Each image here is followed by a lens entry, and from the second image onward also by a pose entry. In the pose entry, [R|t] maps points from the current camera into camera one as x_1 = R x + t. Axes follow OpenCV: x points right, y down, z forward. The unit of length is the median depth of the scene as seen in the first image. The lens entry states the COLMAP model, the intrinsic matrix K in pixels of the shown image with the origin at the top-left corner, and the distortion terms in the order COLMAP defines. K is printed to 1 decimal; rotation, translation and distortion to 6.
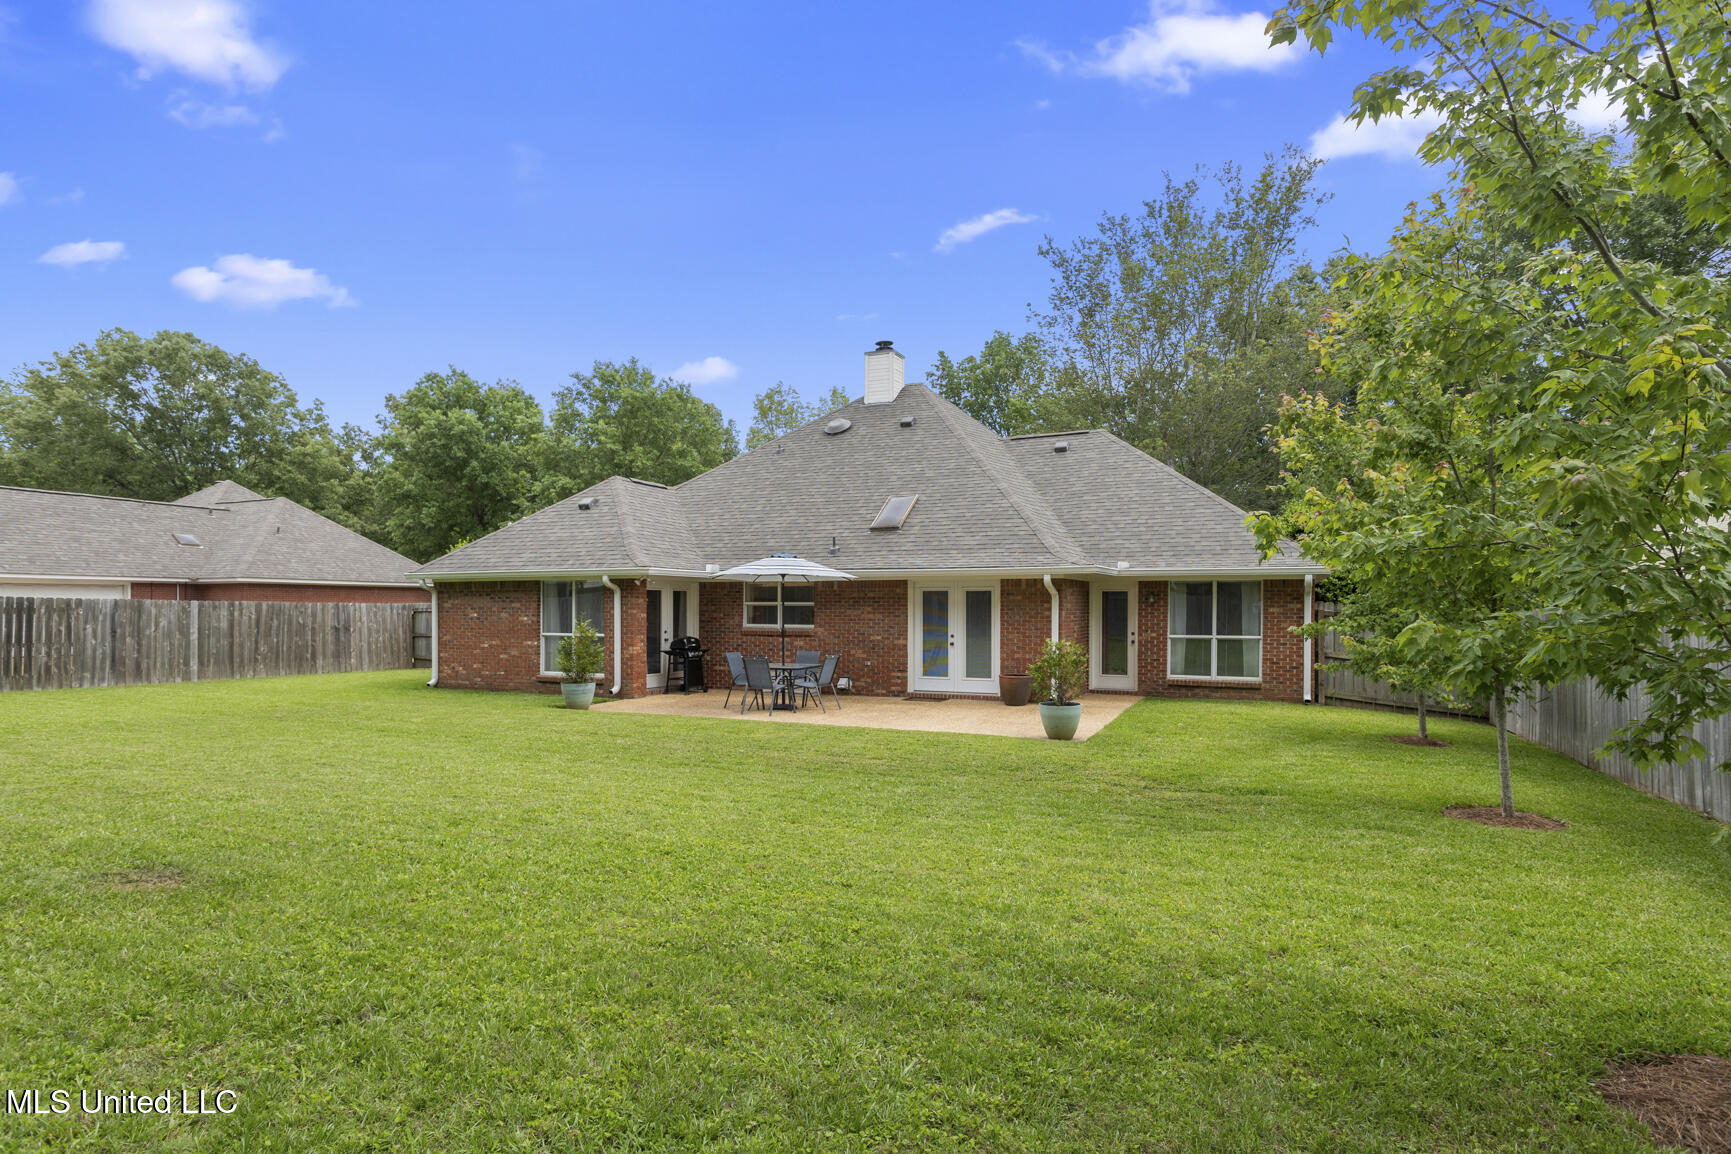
lens RADIAL K [[897.3, 0, 880.9], [0, 897.3, 589.7], [0, 0, 1]] dist [-0.000353, 0.000748]
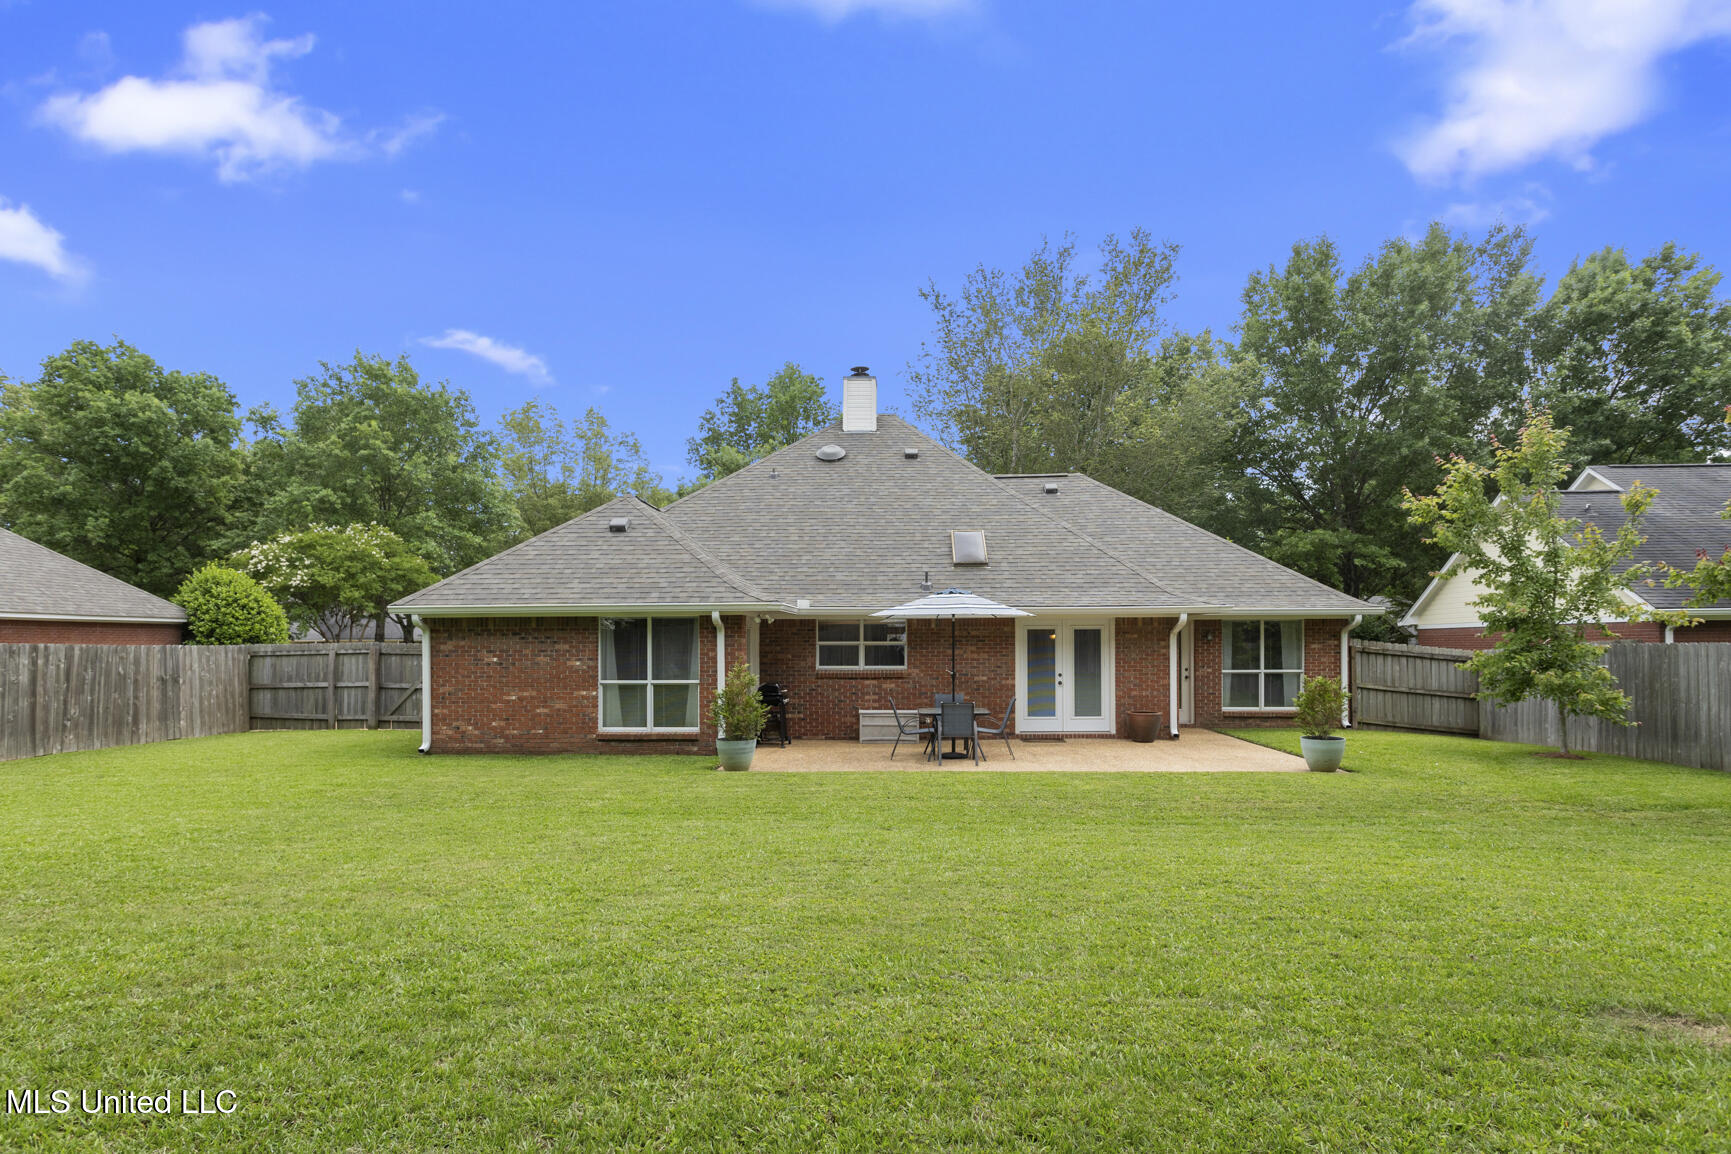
lens RADIAL K [[897.3, 0, 904.6], [0, 897.3, 628.0], [0, 0, 1]] dist [-0.000353, 0.000748]
pose [[0.931036, 0.000440, 0.364927, -0.398732], [-0.001227, 0.999997, 0.001924, -0.001768], [-0.364925, -0.002239, 0.931034, 0.127806]]
